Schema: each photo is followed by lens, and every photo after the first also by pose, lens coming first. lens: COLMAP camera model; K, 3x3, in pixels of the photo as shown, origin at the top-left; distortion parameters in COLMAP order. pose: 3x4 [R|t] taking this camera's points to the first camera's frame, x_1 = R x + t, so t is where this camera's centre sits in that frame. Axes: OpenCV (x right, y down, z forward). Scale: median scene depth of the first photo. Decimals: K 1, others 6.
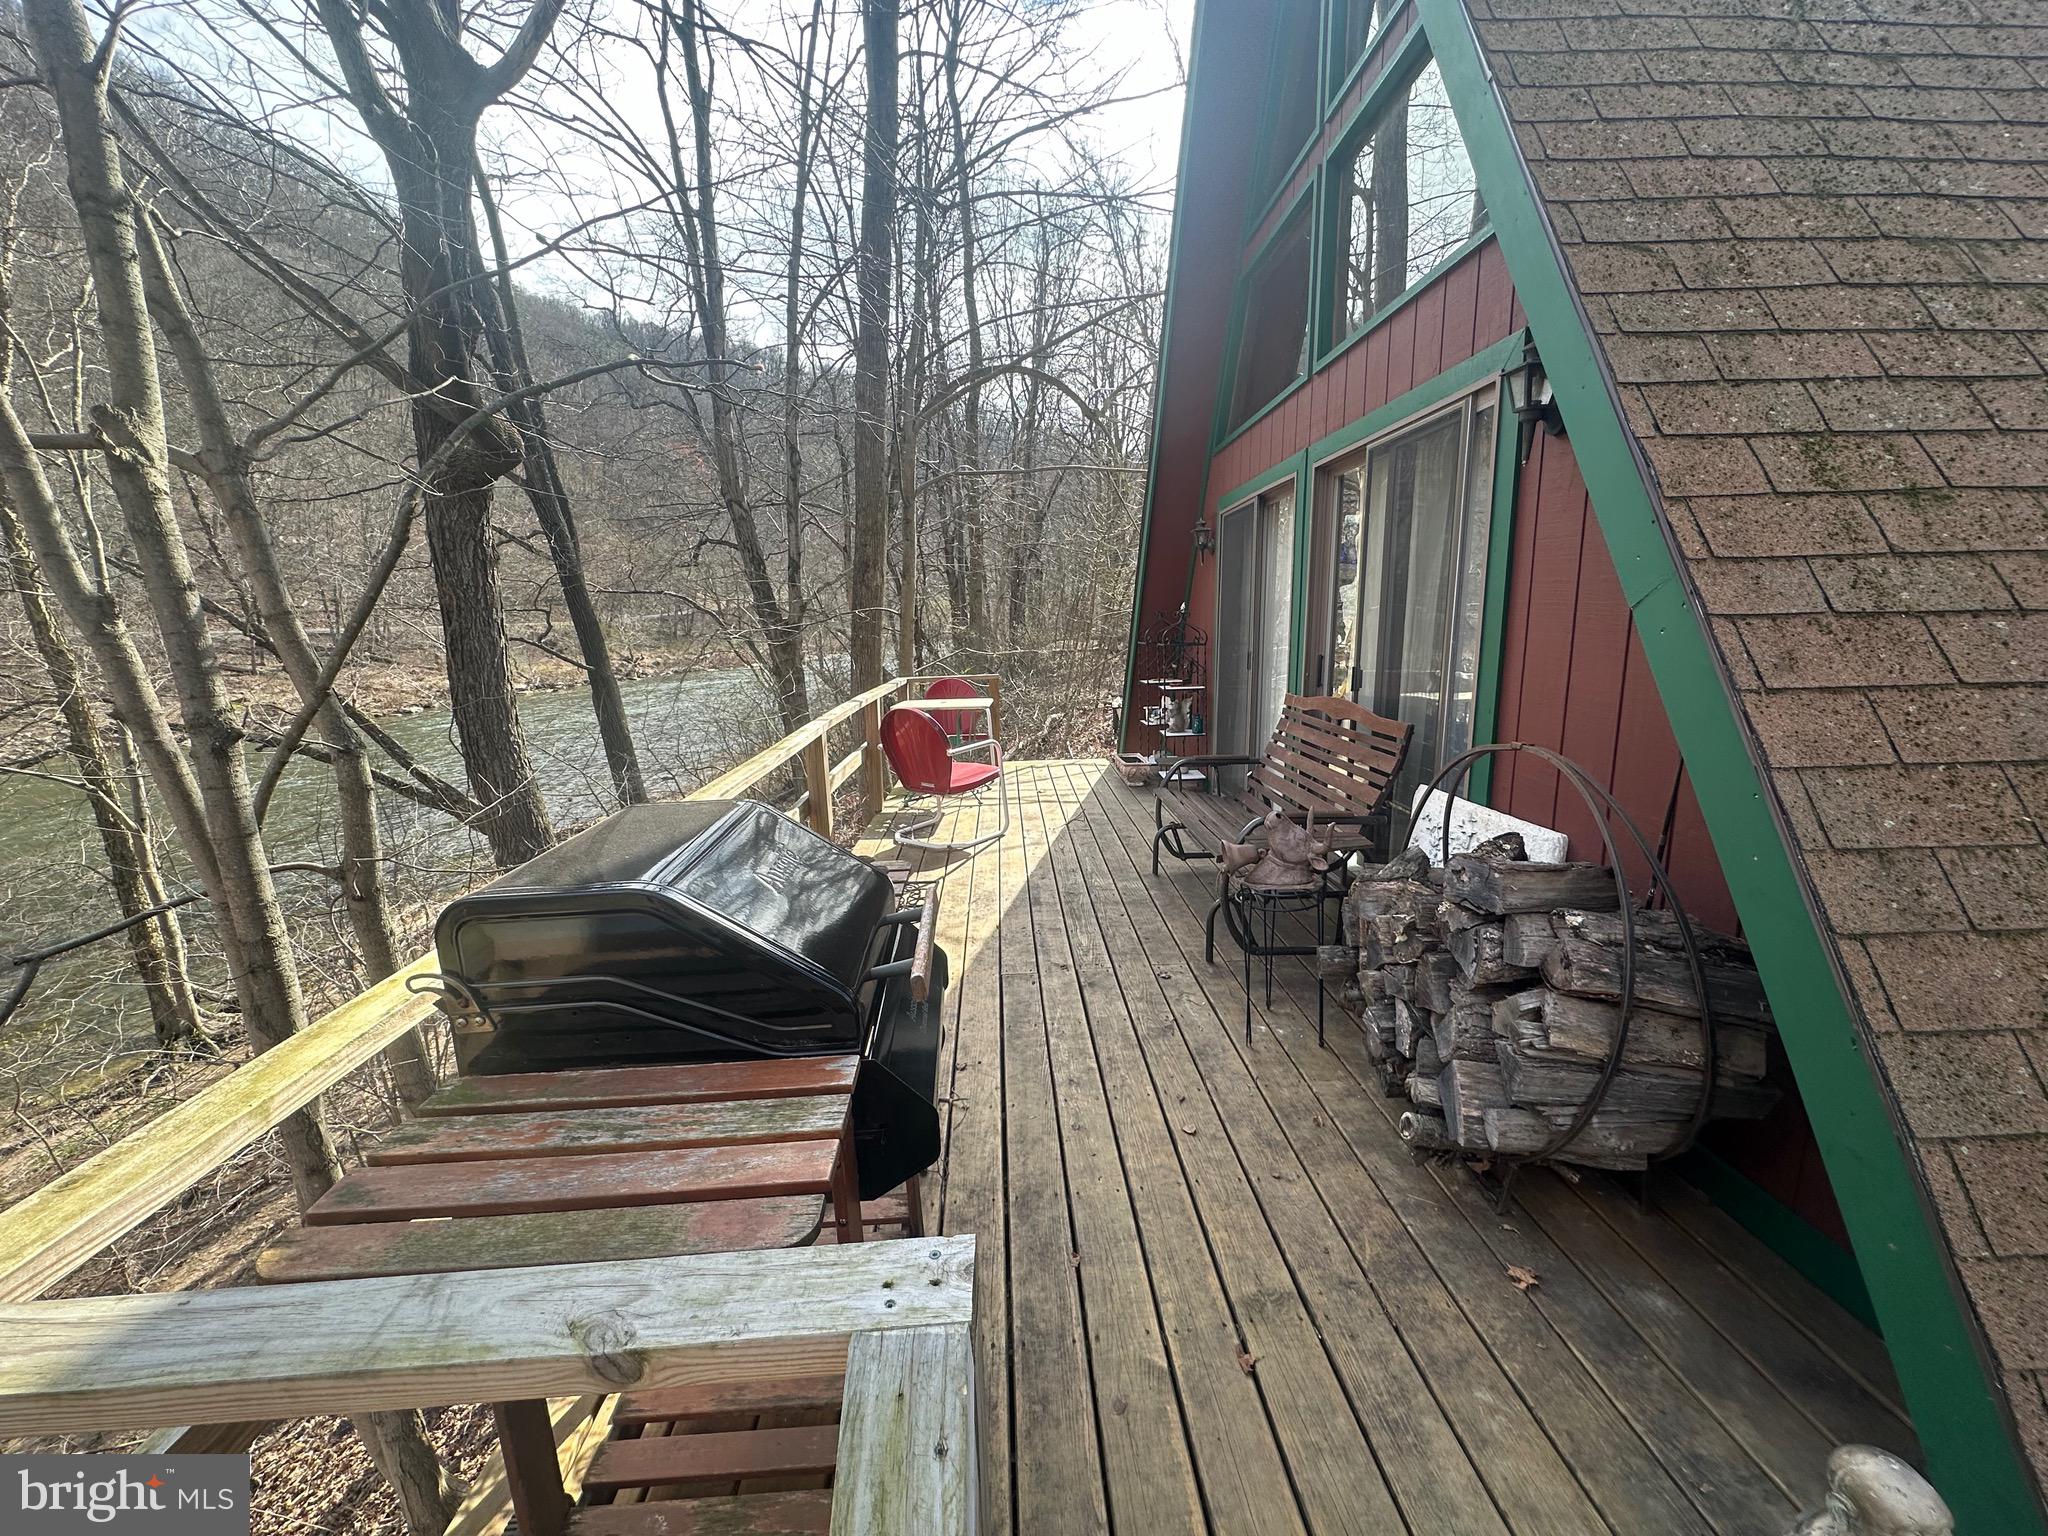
lens RADIAL K [[814.0, 0, 1026.2], [0, 814.0, 767.9], [0, 0, 1]] dist [-0.001383, 0.000132]
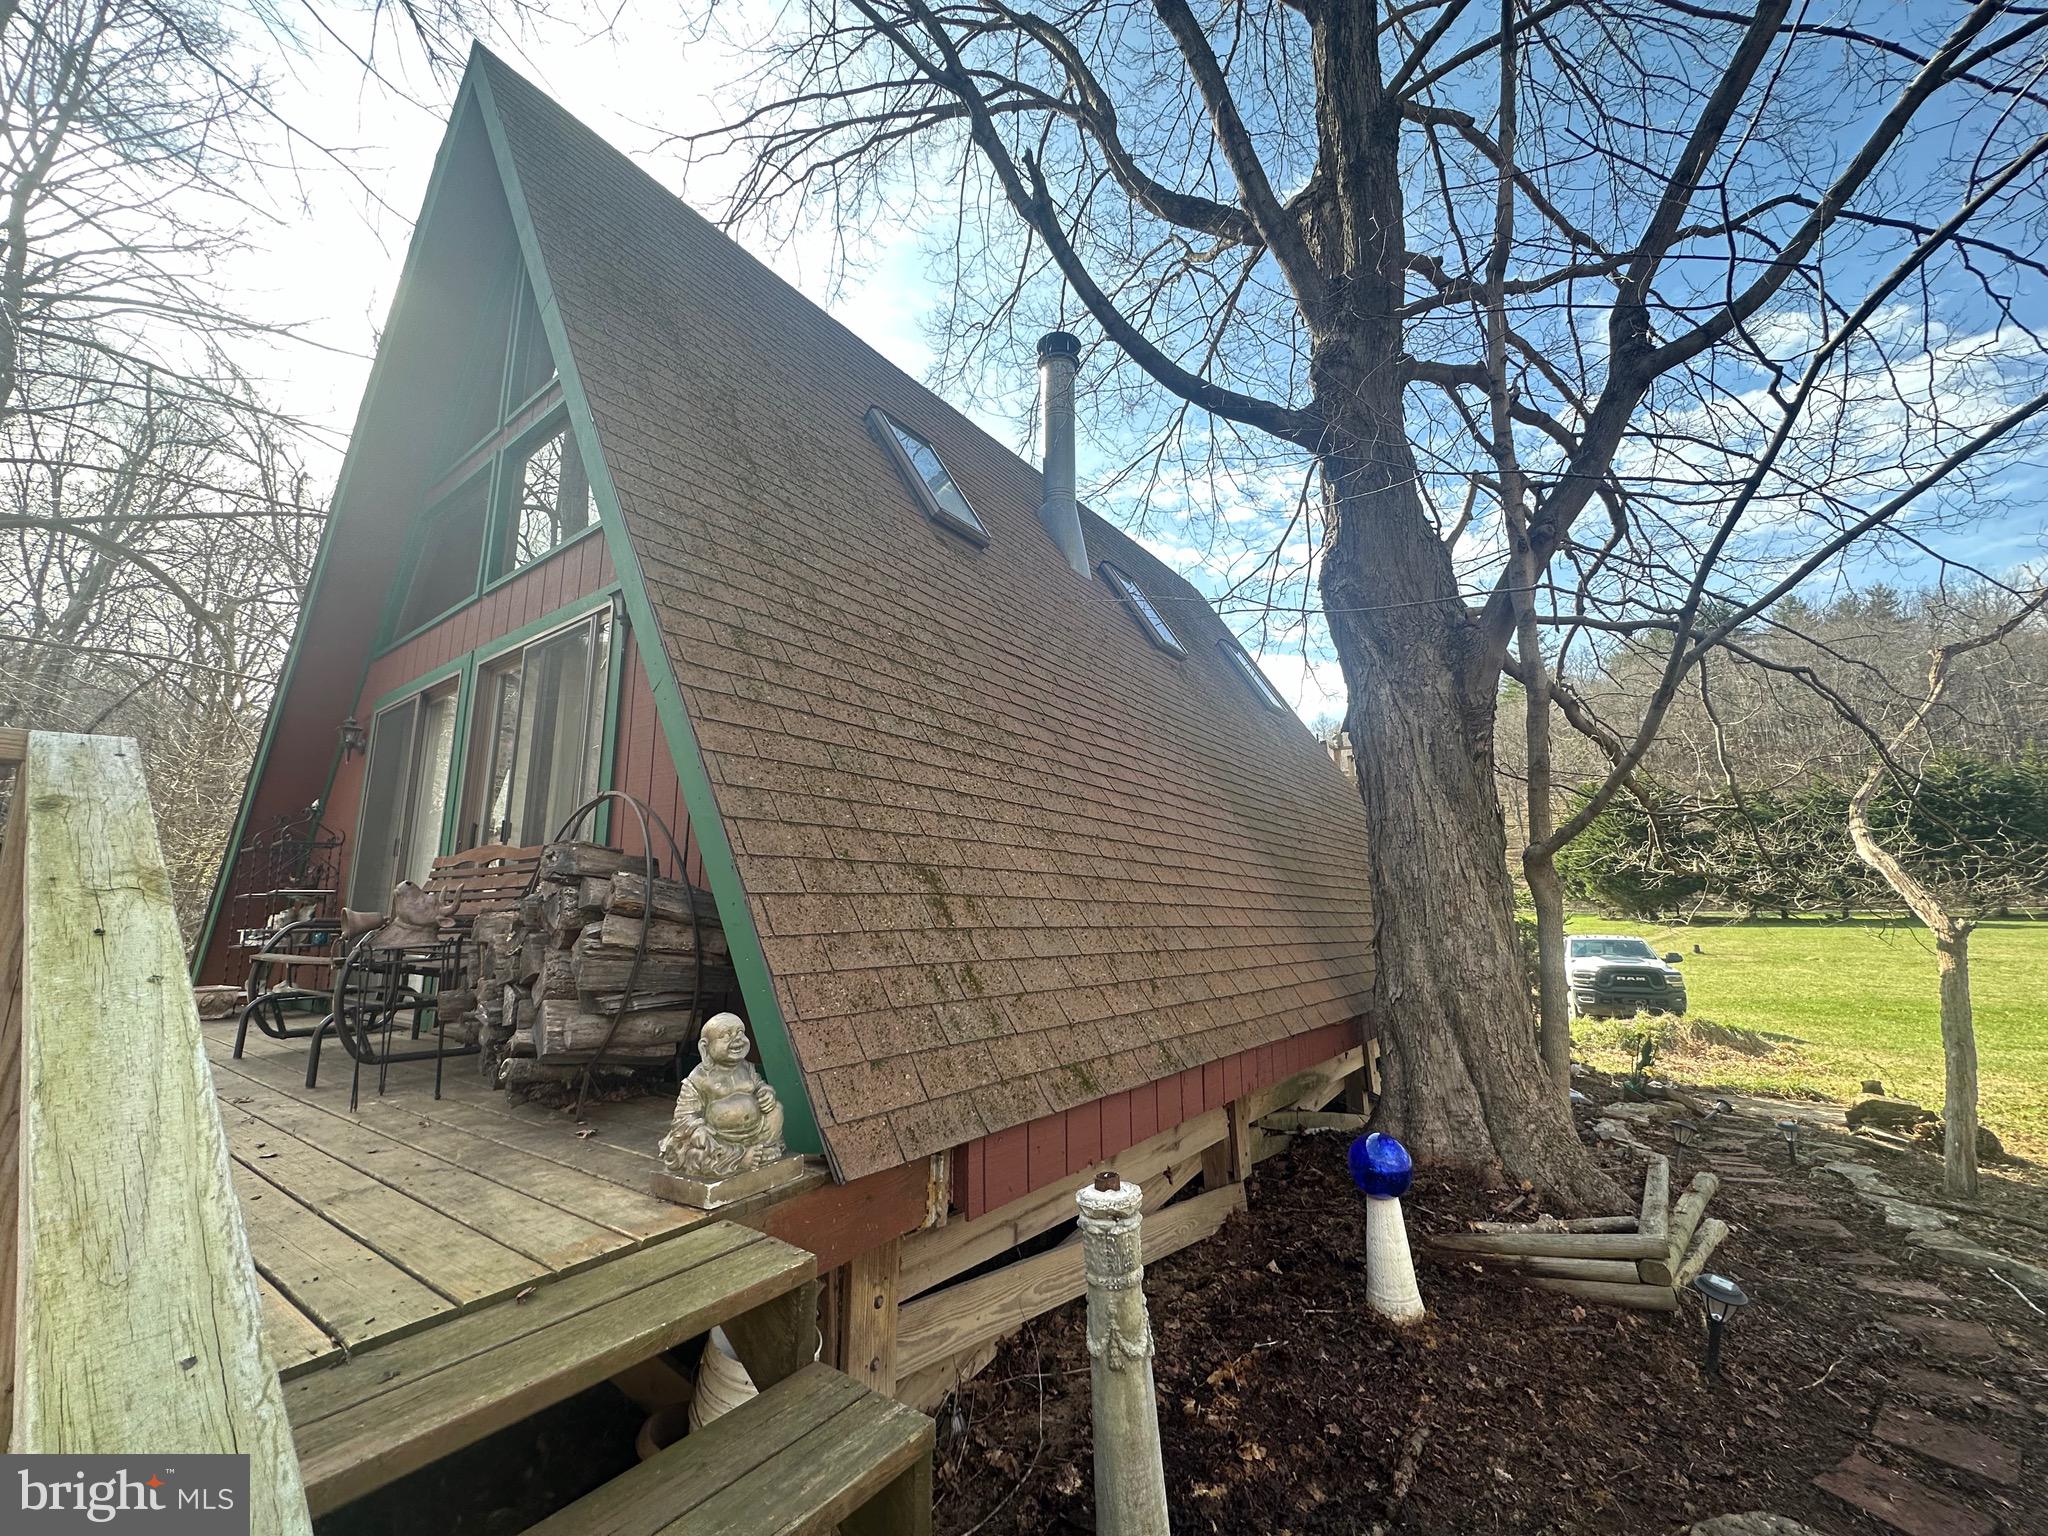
lens RADIAL K [[814.0, 0, 1026.2], [0, 814.0, 767.9], [0, 0, 1]] dist [-0.001383, 0.000132]
pose [[0.619661, 0.154030, 0.769607, -0.070177], [0.139107, 0.943477, -0.300832, 0.488426], [-0.772444, 0.293471, 0.563210, -0.461048]]
